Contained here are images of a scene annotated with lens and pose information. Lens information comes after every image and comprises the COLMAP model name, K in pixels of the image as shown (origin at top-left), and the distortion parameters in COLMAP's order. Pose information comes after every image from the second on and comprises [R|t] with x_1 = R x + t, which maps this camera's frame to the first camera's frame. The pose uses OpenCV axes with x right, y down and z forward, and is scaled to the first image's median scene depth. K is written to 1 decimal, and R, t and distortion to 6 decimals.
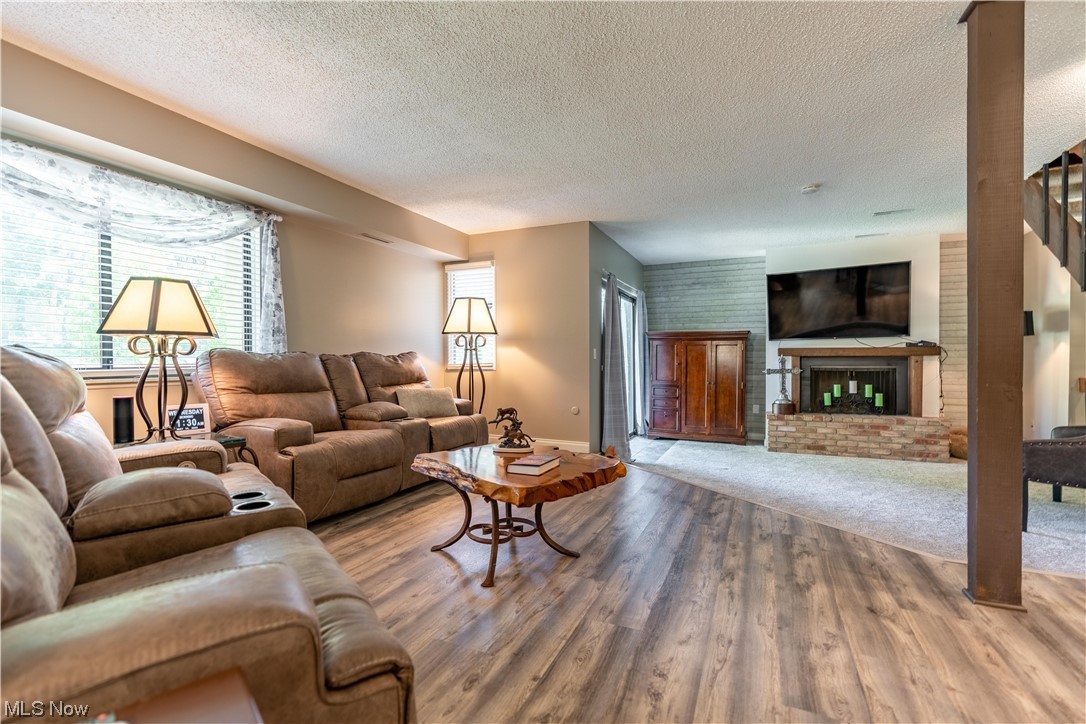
lens RADIAL K [[491.5, 0, 542.4], [0, 491.5, 358.9], [0, 0, 1]] dist [0.000557, 0.001559]
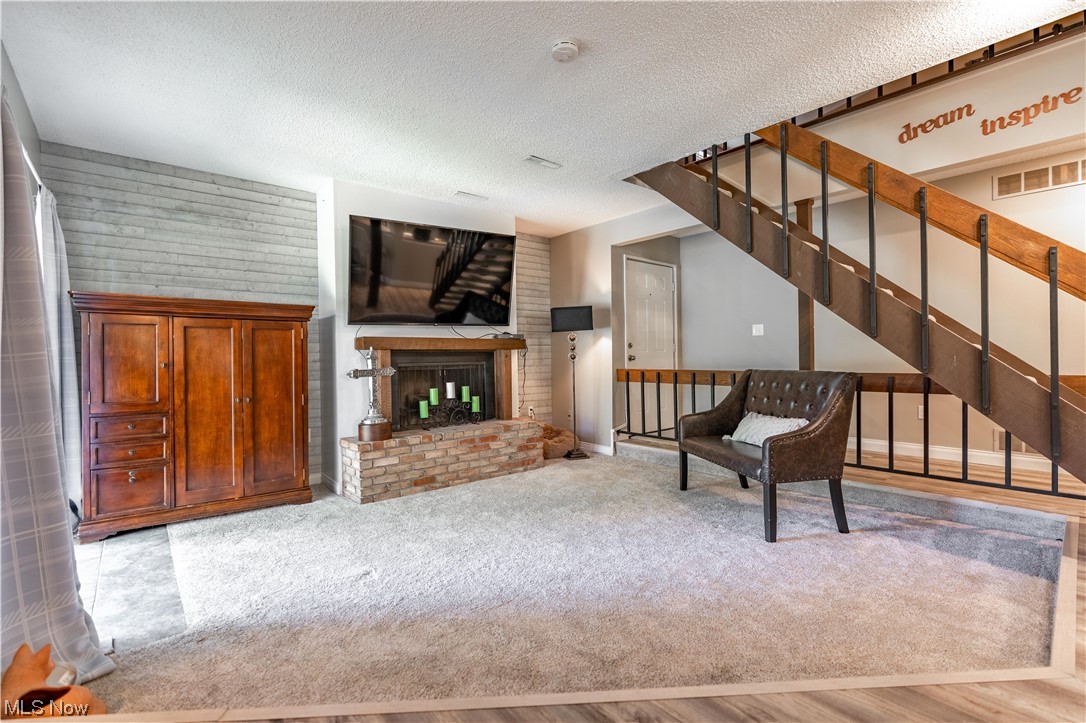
lens RADIAL K [[491.5, 0, 546.3], [0, 491.5, 359.6], [0, 0, 1]] dist [0.000557, 0.001559]
pose [[0.427980, -0.008998, 0.903744, 0.004896], [0.011680, 0.999922, 0.004424, 0.007673], [-0.903713, 0.008662, 0.428051, 0.530026]]
